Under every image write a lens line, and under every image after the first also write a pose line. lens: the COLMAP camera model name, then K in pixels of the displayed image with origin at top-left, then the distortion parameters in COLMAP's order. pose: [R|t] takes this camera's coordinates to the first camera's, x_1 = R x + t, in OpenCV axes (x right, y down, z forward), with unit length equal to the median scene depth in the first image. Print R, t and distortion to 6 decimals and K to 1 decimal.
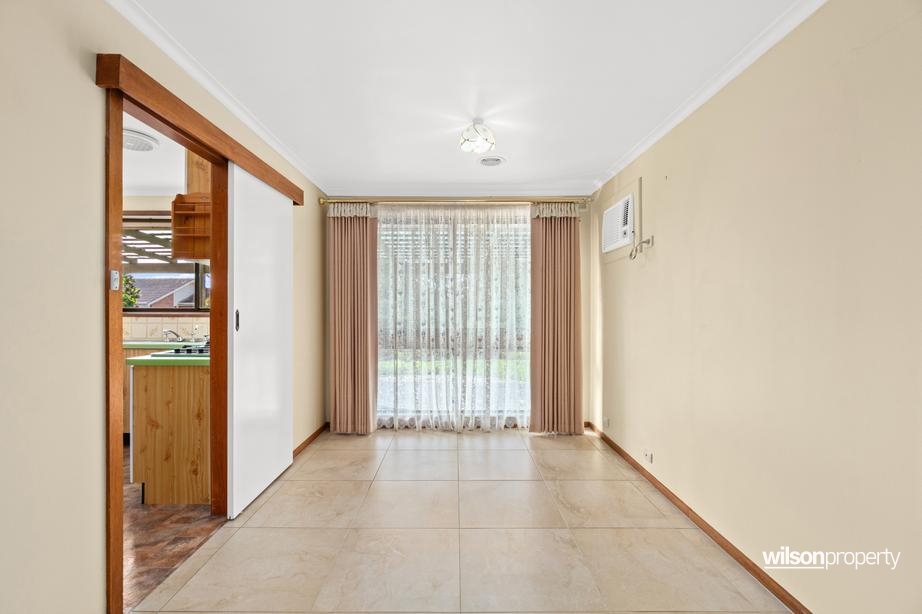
lens RADIAL K [[396.3, 0, 460.0], [0, 396.3, 304.3], [0, 0, 1]] dist [-0.003790, -0.000448]
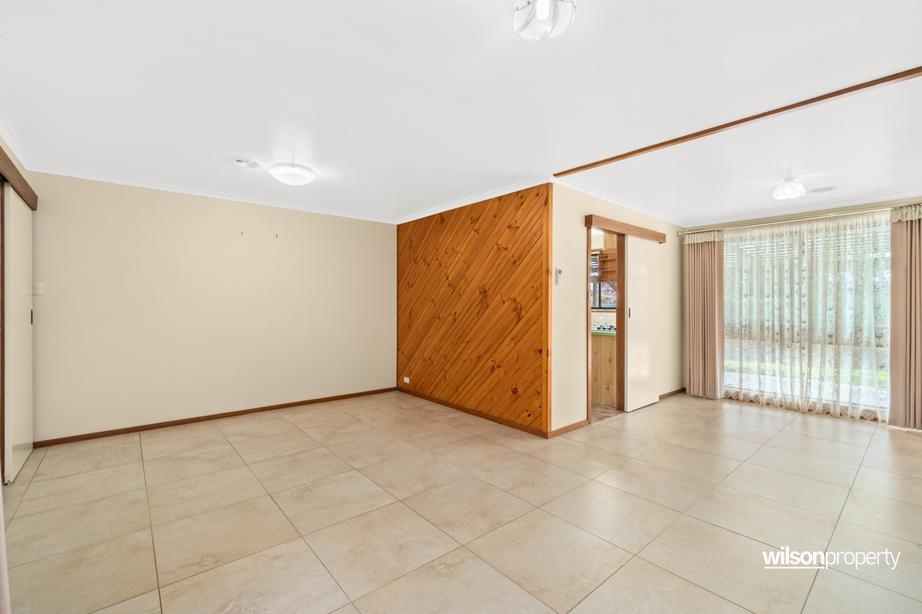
lens RADIAL K [[397.6, 0, 461.0], [0, 397.6, 307.0], [0, 0, 1]] dist [0.000807, -0.000196]
pose [[0.646906, 0.002235, -0.762566, 0.238374], [0.002050, 0.999987, 0.004669, -0.000081], [0.762567, -0.004584, 0.646893, -0.541789]]
